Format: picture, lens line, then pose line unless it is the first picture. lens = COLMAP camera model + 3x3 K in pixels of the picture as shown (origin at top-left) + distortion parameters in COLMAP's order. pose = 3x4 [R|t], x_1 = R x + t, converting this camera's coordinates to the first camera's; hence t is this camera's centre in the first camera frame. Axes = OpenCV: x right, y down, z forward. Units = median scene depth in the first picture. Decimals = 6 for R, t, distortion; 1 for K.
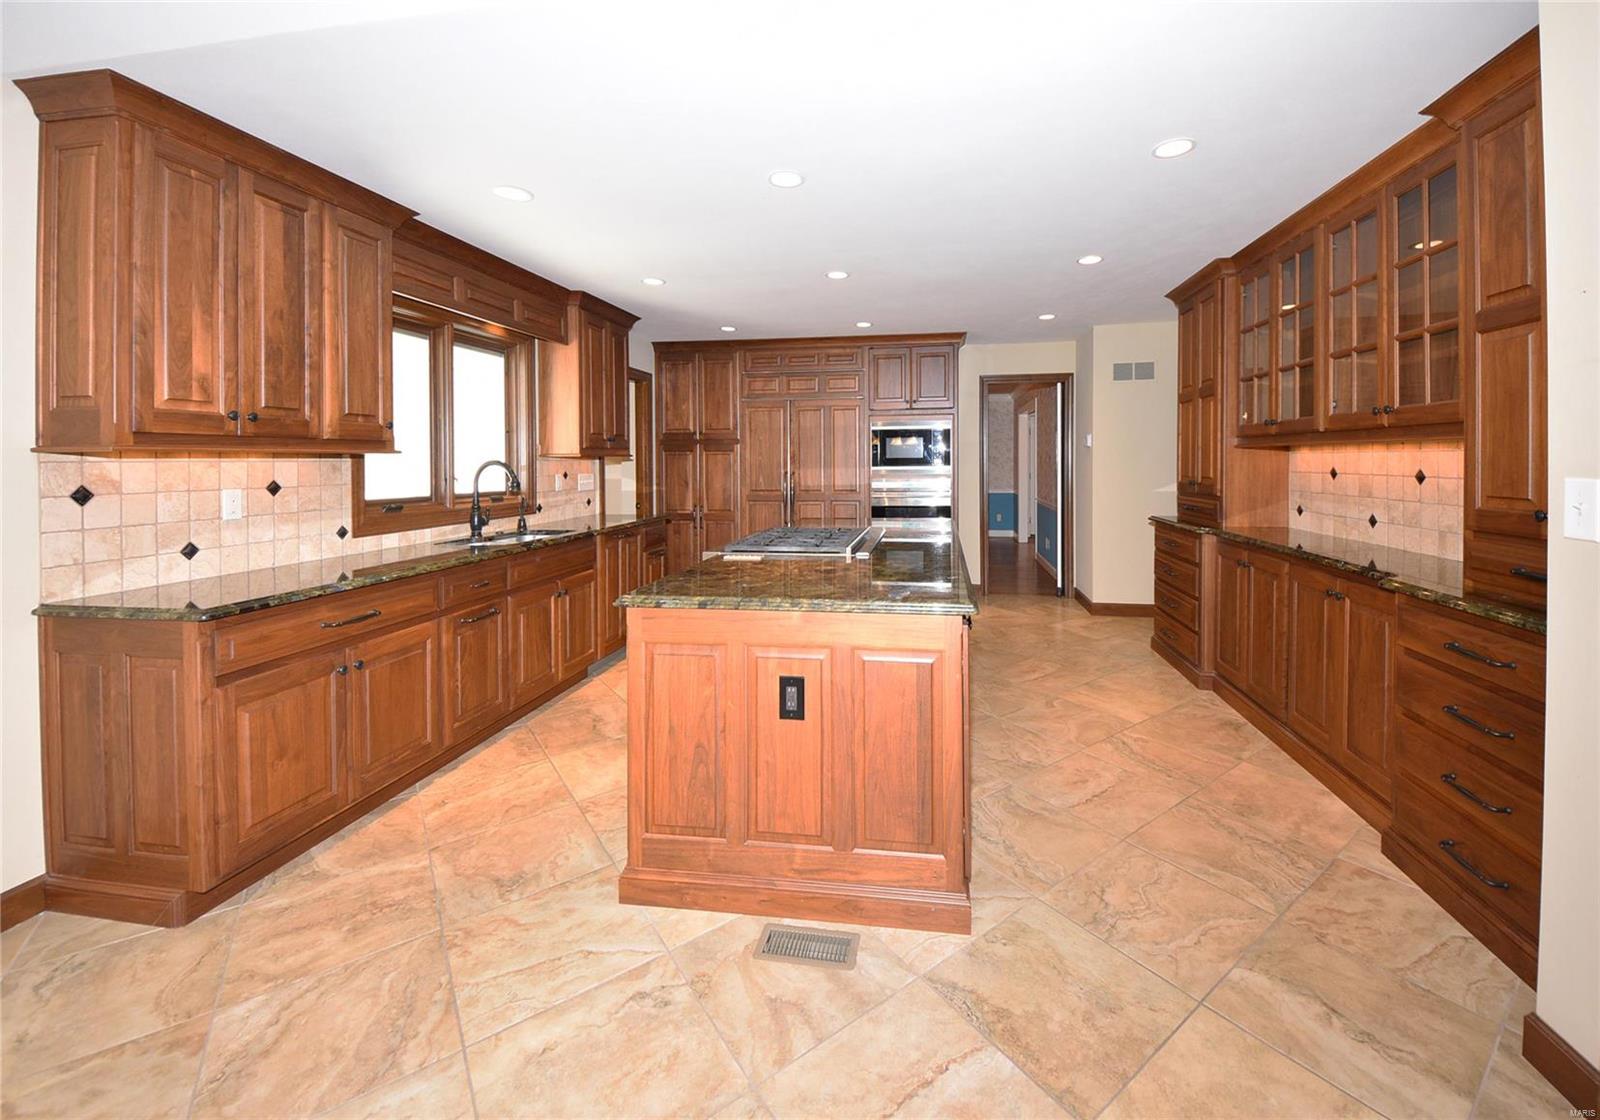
lens RADIAL K [[657.1, 0, 850.9], [0, 657.1, 450.1], [0, 0, 1]] dist [0.001911, -0.007768]
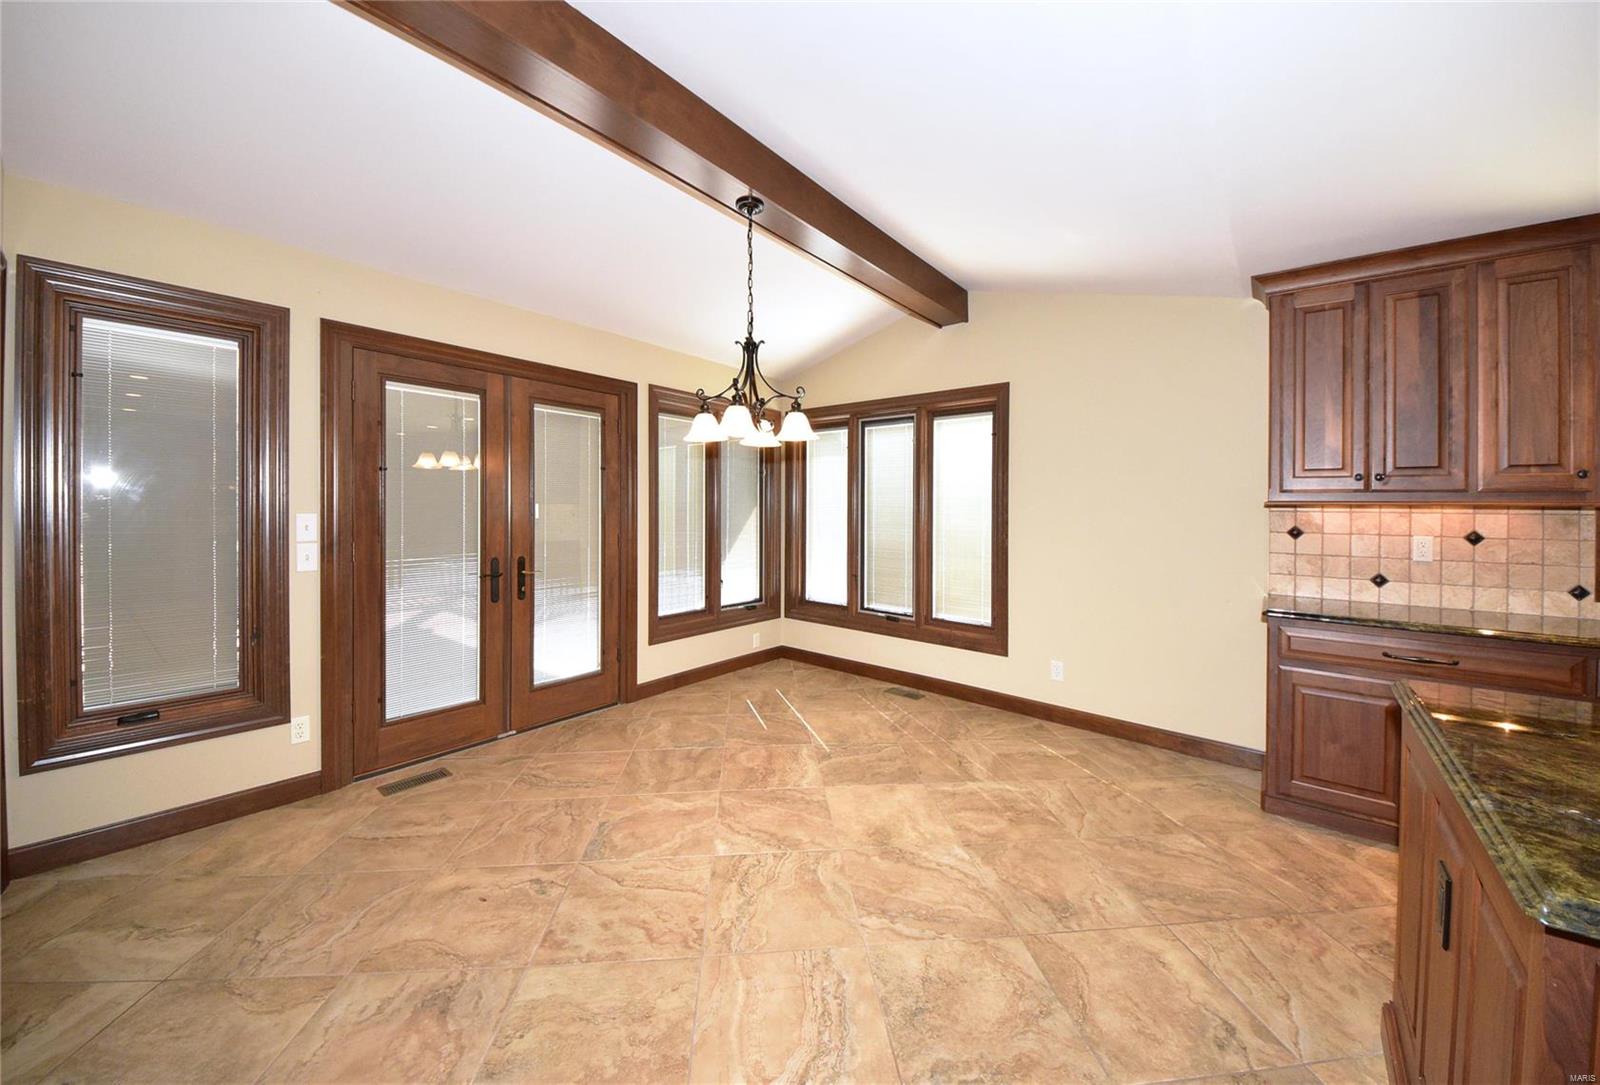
lens RADIAL K [[574.3, 0, 837.5], [0, 574.3, 512.6], [0, 0, 1]] dist [-0.000111, -0.000220]
pose [[-0.487032, 0.008416, -0.873343, 0.449068], [0.004714, 0.999964, 0.007007, 0.004120], [0.873371, -0.000705, -0.487054, 0.527778]]
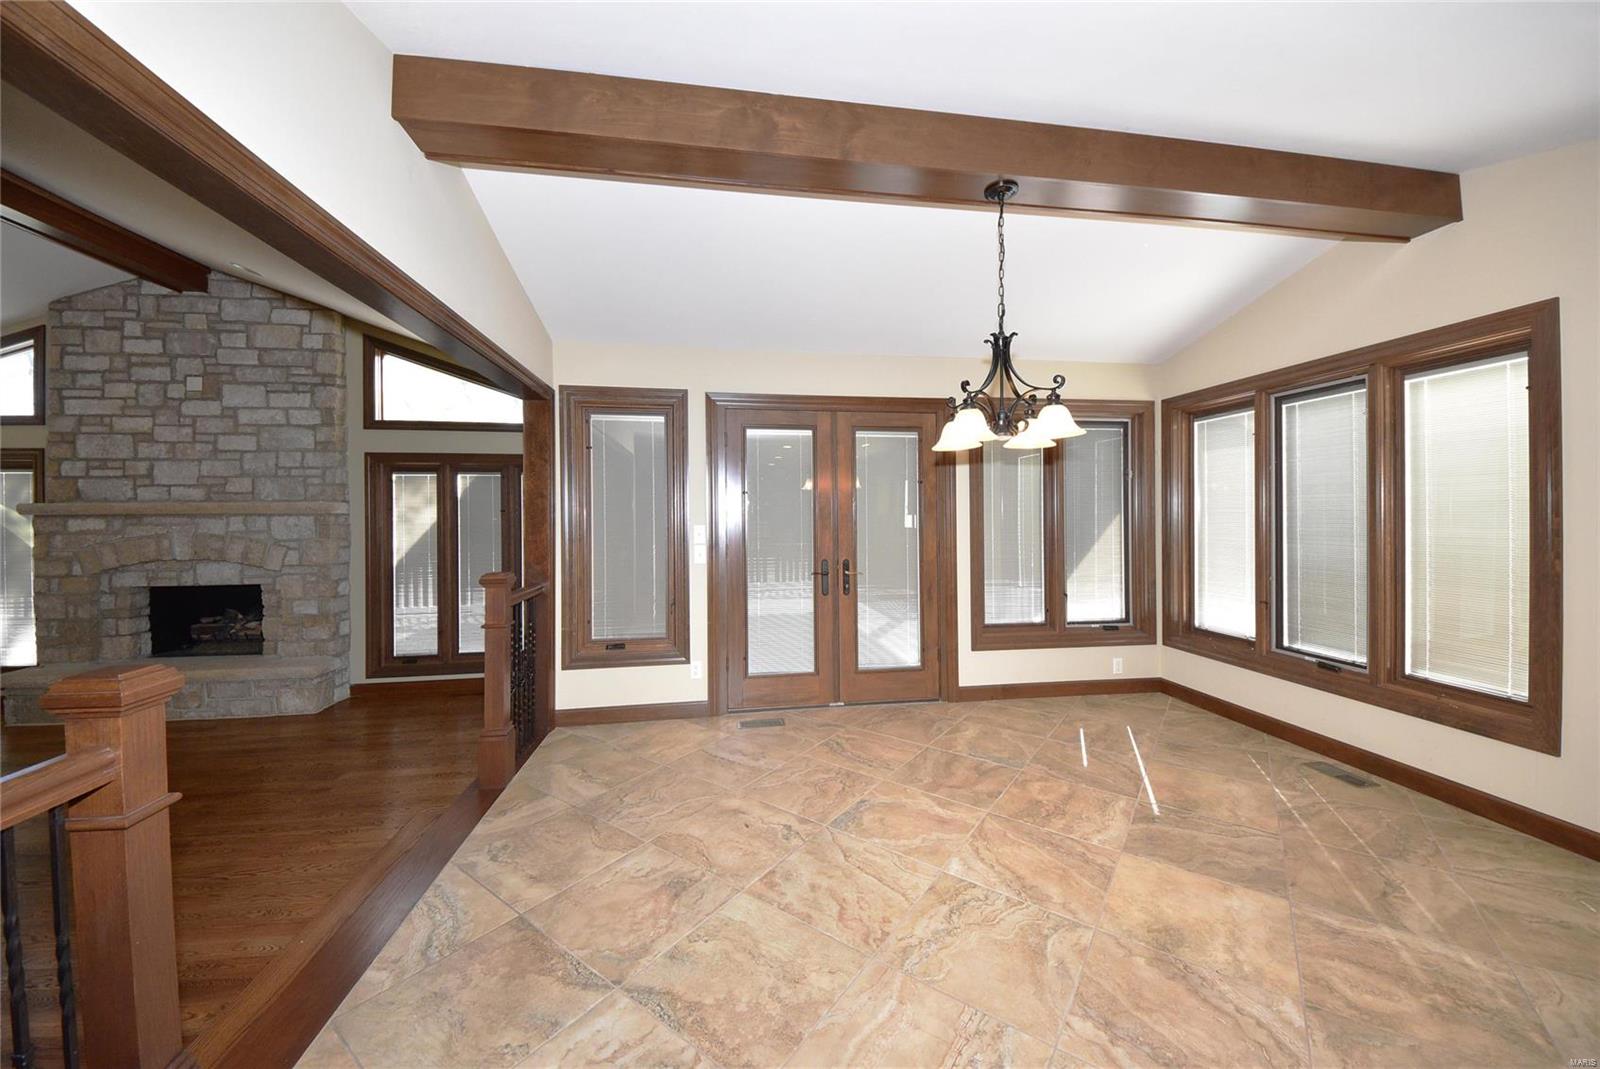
lens RADIAL K [[550.0, 0, 788.9], [0, 550.0, 520.8], [0, 0, 1]] dist [0.007996, -0.010426]
pose [[-0.951536, 0.015093, -0.307167, 0.288763], [0.016816, 0.999854, -0.002963, 0.006665], [0.307078, -0.007985, -0.951651, 0.626038]]
